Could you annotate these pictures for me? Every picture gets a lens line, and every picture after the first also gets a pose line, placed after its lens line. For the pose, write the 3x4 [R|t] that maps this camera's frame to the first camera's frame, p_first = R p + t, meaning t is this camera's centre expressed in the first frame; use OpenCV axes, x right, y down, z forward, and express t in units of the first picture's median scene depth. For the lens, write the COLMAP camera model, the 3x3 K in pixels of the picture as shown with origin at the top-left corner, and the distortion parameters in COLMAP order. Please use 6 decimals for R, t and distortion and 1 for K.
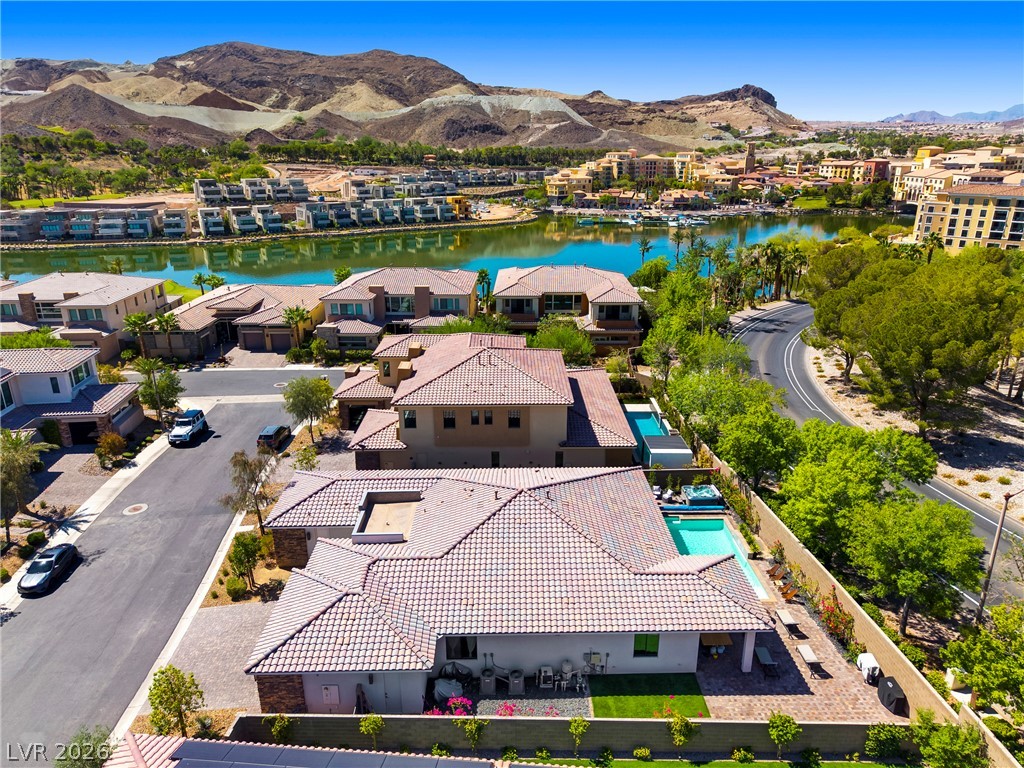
lens RADIAL K [[684.5, 0, 513.5], [0, 684.5, 388.5], [0, 0, 1]] dist [0.011921, -0.009363]
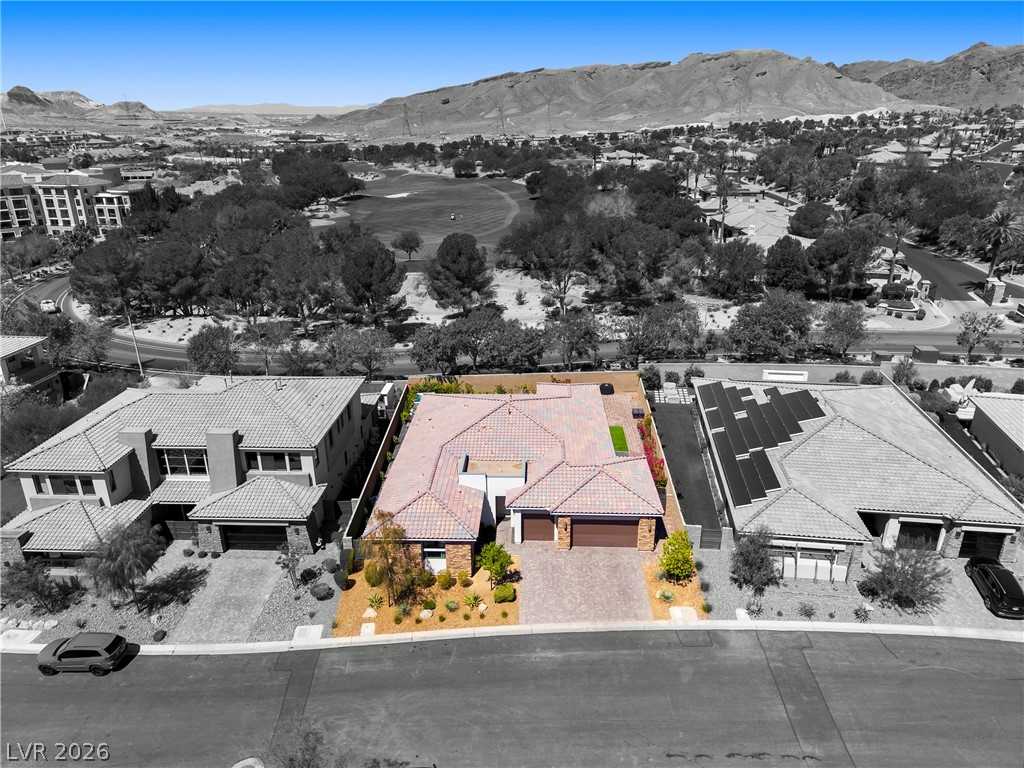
lens RADIAL K [[684.5, 0, 515.9], [0, 684.5, 385.6], [0, 0, 1]] dist [0.011921, -0.009363]
pose [[0.047467, -0.356041, 0.933264, -0.260905], [0.337894, 0.884960, 0.320427, -0.066510], [-0.939987, 0.300134, 0.162310, 0.148673]]
